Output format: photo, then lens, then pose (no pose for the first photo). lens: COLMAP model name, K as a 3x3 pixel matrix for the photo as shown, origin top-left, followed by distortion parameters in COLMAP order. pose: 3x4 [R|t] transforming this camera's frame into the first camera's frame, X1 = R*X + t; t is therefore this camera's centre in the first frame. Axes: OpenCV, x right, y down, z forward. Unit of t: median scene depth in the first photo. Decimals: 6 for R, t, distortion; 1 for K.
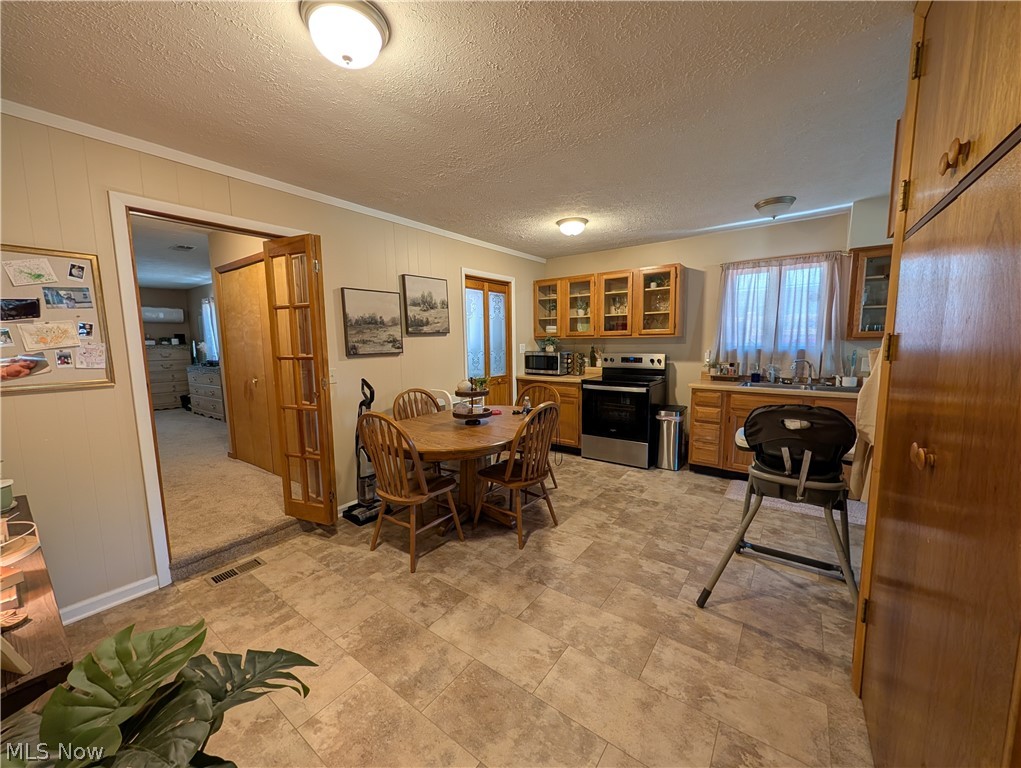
lens RADIAL K [[392.4, 0, 509.1], [0, 392.4, 385.9], [0, 0, 1]] dist [0.002113, 0.000262]
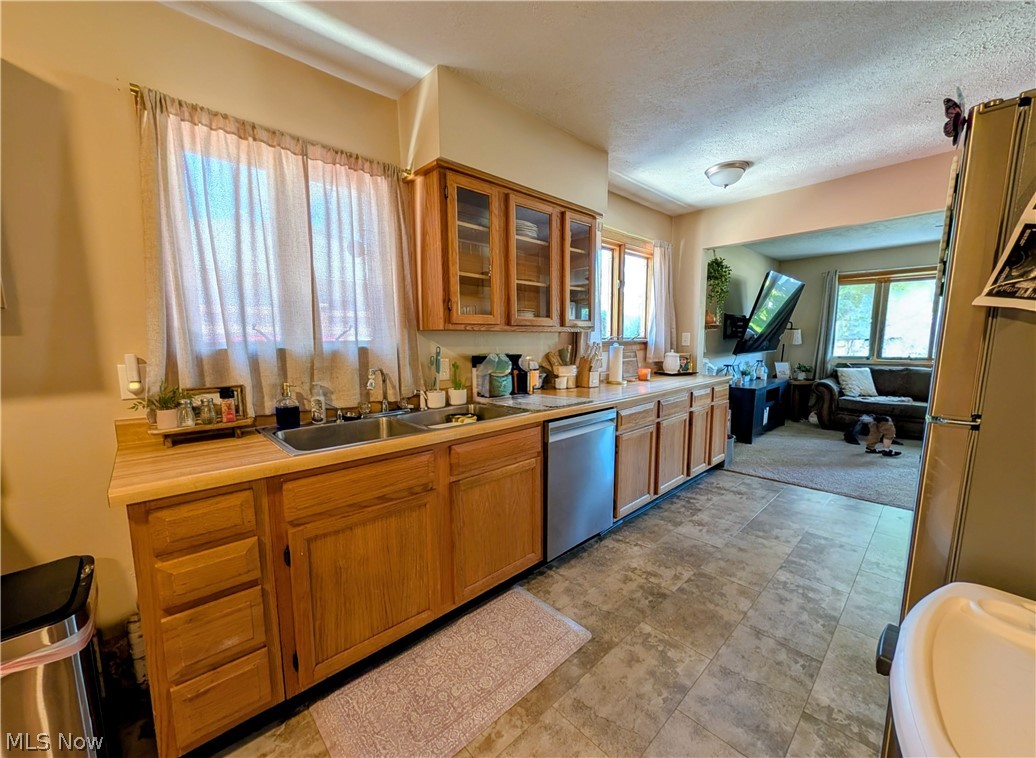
lens RADIAL K [[405.9, 0, 520.9], [0, 405.9, 385.8], [0, 0, 1]] dist [0.013317, 0.000084]
pose [[0.172172, -0.098189, 0.980161, 0.276050], [0.122306, 0.989451, 0.077635, -0.063074], [-0.977445, 0.106513, 0.182365, 0.749765]]
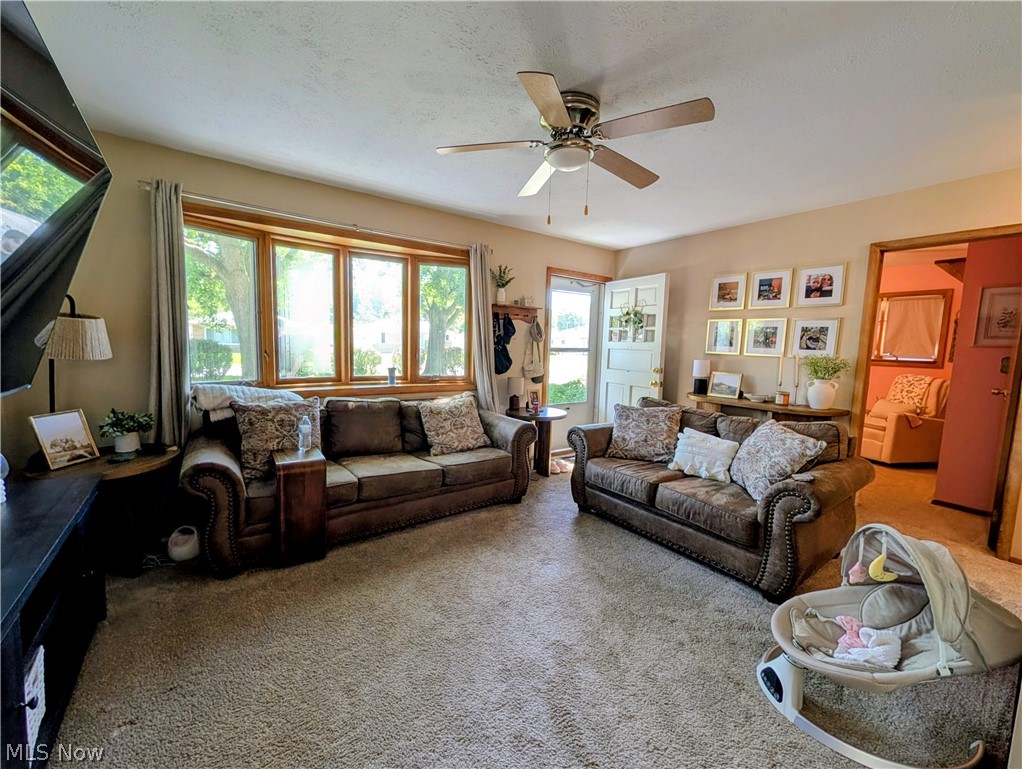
lens RADIAL K [[398.8, 0, 506.4], [0, 398.8, 381.5], [0, 0, 1]] dist [0.001205, 0.000467]
pose [[-0.959265, -0.047223, 0.278534, 1.401563], [0.014237, 0.976597, 0.214606, -0.050363], [-0.282150, 0.209830, -0.936143, 0.315633]]
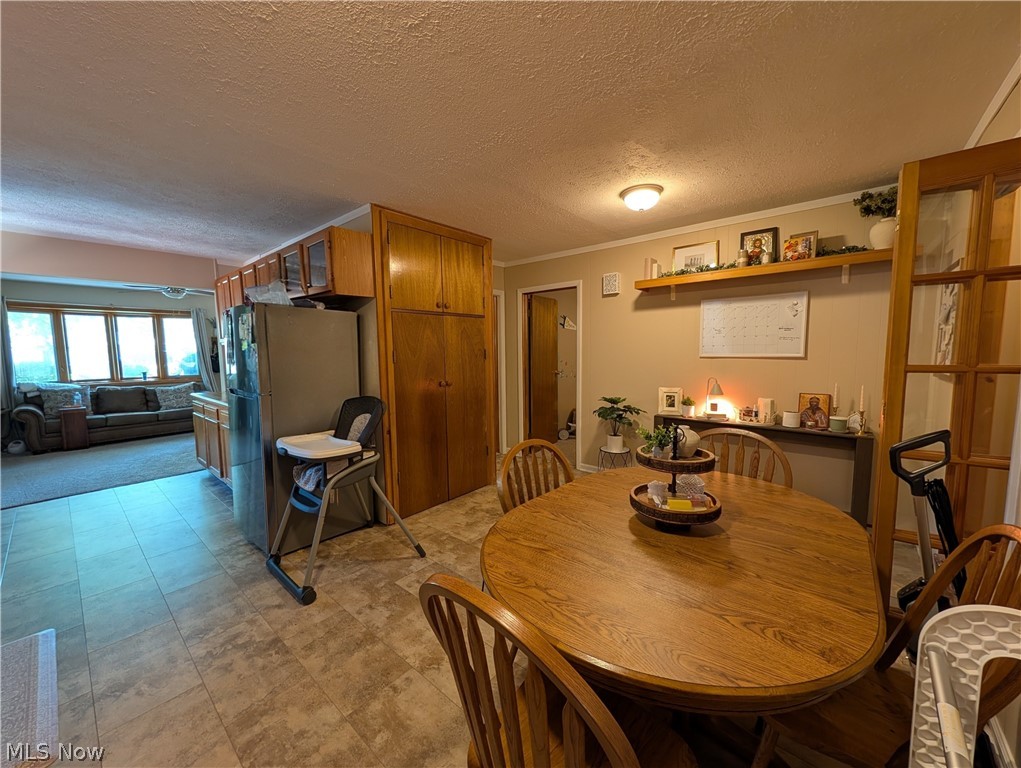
lens RADIAL K [[392.4, 0, 509.1], [0, 392.4, 385.9], [0, 0, 1]] dist [0.002113, 0.000262]
pose [[-0.996936, 0.022298, 0.074977, 0.054723], [0.037585, 0.977162, 0.209146, -0.141865], [-0.068601, 0.211324, -0.975006, 1.214179]]
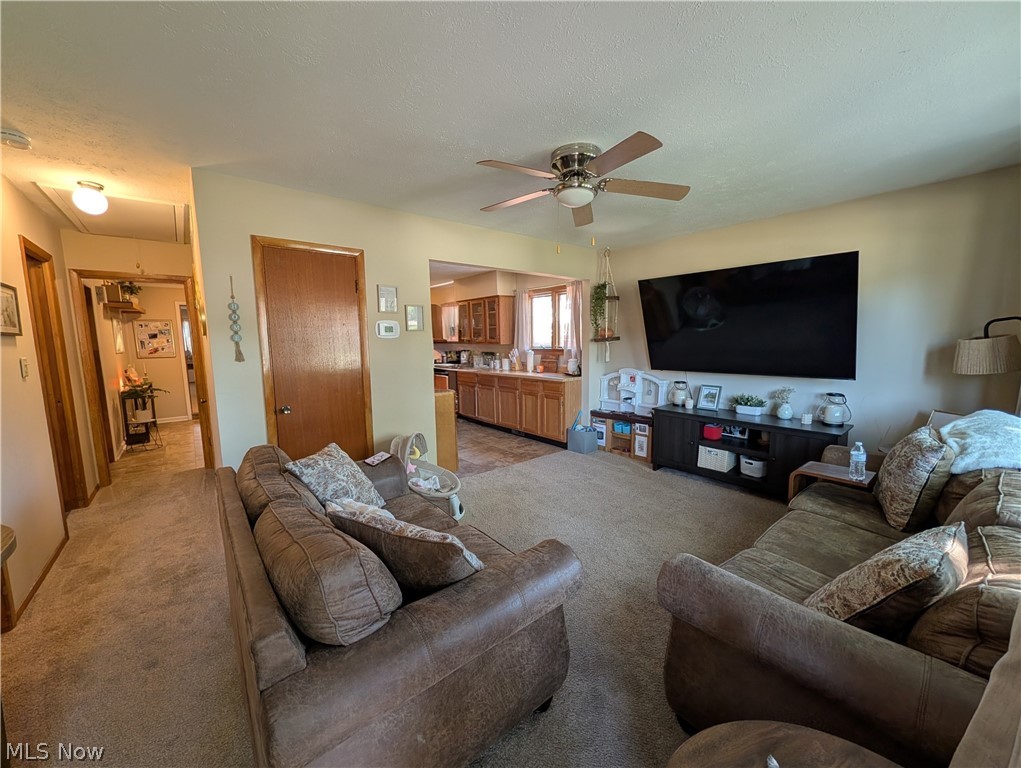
lens RADIAL K [[392.4, 0, 509.1], [0, 392.4, 385.9], [0, 0, 1]] dist [0.002113, 0.000262]
pose [[0.968664, 0.030658, -0.246477, 1.563434], [-0.028363, 0.999515, 0.012854, 0.073027], [0.246751, -0.005460, 0.969064, -0.944384]]
